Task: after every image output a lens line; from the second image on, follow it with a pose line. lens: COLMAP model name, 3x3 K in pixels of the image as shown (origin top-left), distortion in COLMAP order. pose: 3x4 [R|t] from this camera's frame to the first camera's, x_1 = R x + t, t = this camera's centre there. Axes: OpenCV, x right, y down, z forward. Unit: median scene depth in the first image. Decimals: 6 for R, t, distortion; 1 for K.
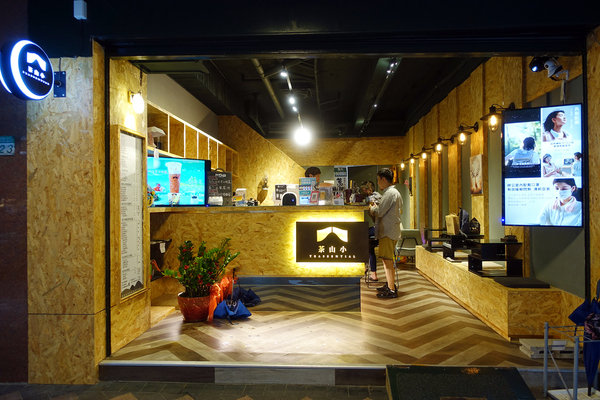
lens RADIAL K [[416.2, 0, 300.6], [0, 416.2, 202.0], [0, 0, 1]] dist [0.000869, -0.001435]
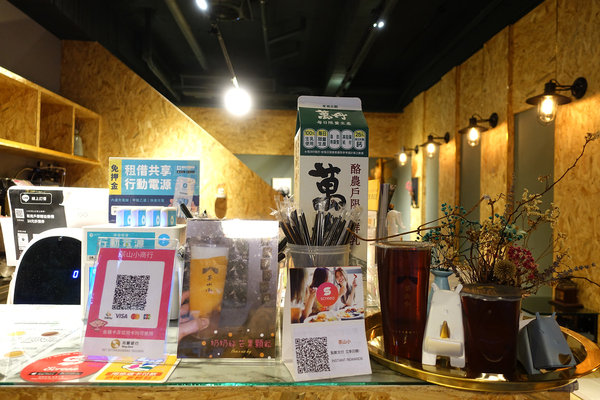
lens RADIAL K [[416.2, 0, 299.1], [0, 416.2, 202.5], [0, 0, 1]] dist [0.000869, -0.001435]
pose [[0.993622, 0.028917, 0.108992, 0.033039], [-0.029610, 0.999550, 0.004749, -0.022080], [-0.108806, -0.007946, 0.994031, 0.434016]]
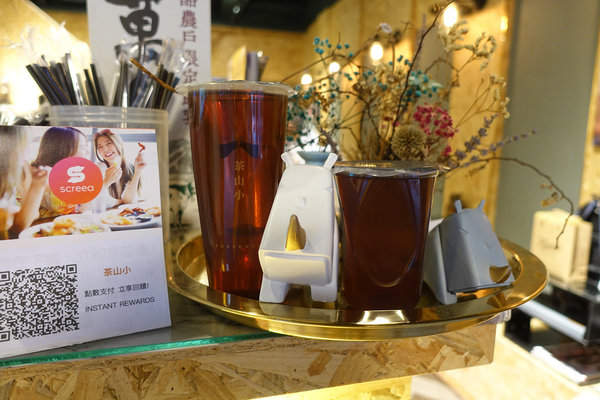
lens RADIAL K [[416.2, 0, 300.1], [0, 416.2, 199.0], [0, 0, 1]] dist [0.000869, -0.001435]
pose [[0.945979, -0.017121, 0.323775, 0.051280], [-0.032843, 0.988408, 0.148226, -0.011186], [-0.322559, -0.150853, 0.934451, 0.463136]]
